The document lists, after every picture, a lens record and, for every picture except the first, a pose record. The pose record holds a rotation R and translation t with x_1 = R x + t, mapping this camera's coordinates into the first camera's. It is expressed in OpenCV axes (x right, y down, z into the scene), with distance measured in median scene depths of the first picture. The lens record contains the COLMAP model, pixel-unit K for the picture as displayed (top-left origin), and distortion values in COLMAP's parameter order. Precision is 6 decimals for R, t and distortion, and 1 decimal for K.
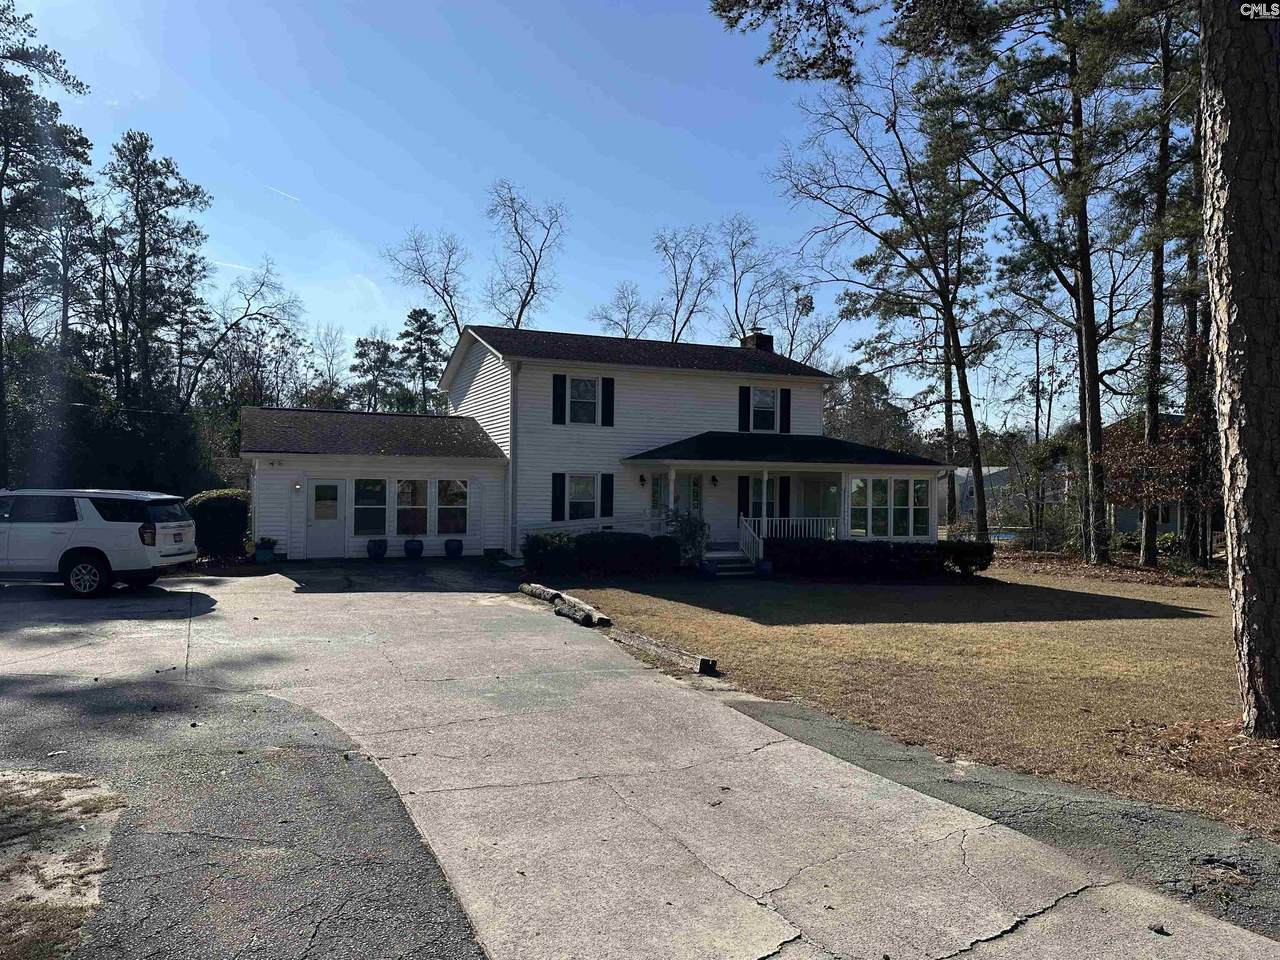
lens RADIAL K [[902.6, 0, 640.0], [0, 902.6, 480.0], [0, 0, 1]] dist [-0.000847, -0.000428]
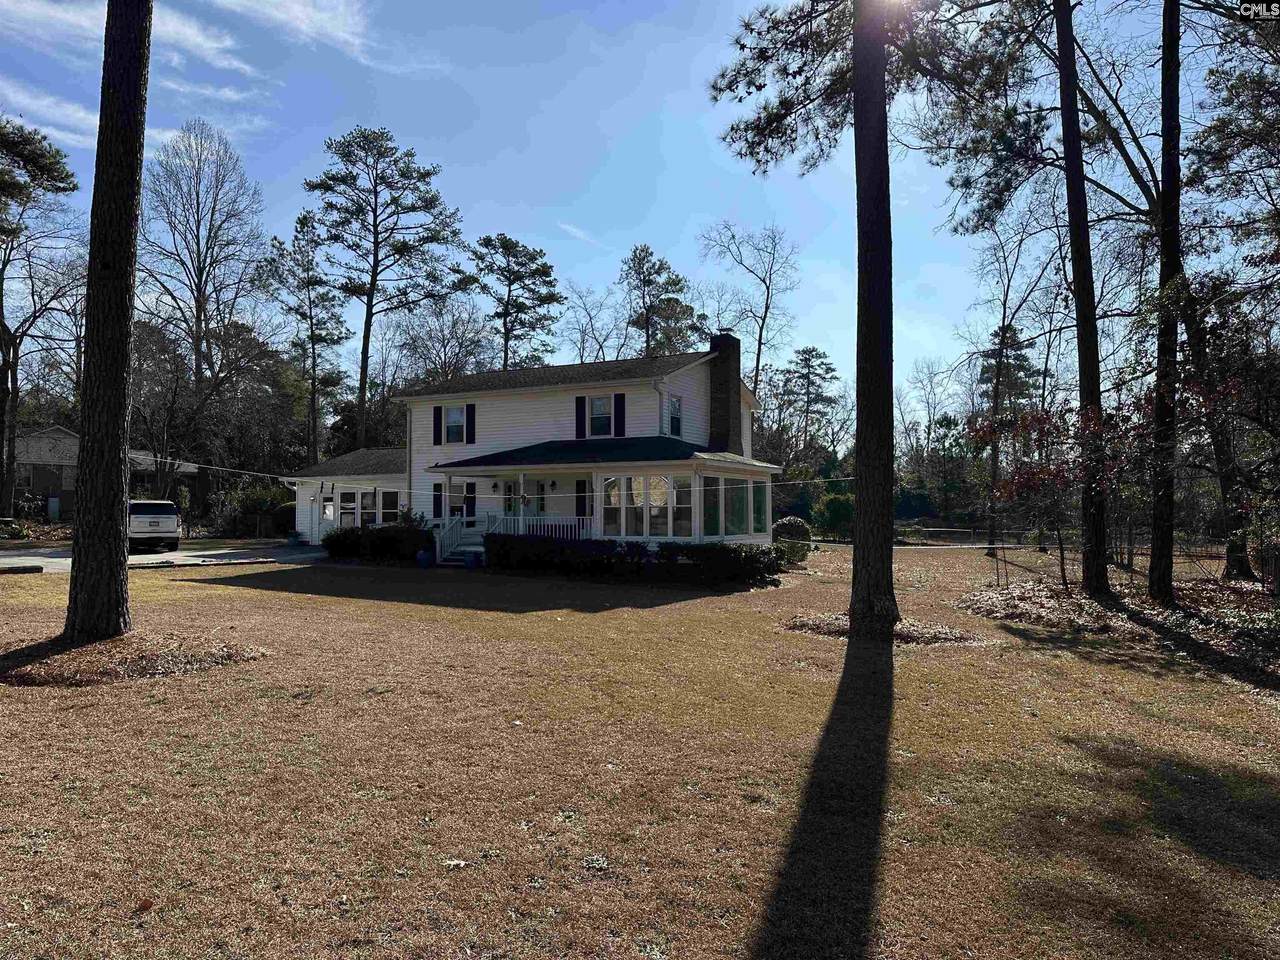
lens RADIAL K [[902.6, 0, 640.0], [0, 902.6, 480.0], [0, 0, 1]] dist [-0.000847, -0.000428]
pose [[0.595614, -0.036105, -0.802459, 1.046218], [0.003255, 0.999090, -0.042536, 0.042319], [0.803264, 0.022723, 0.595190, 0.429218]]
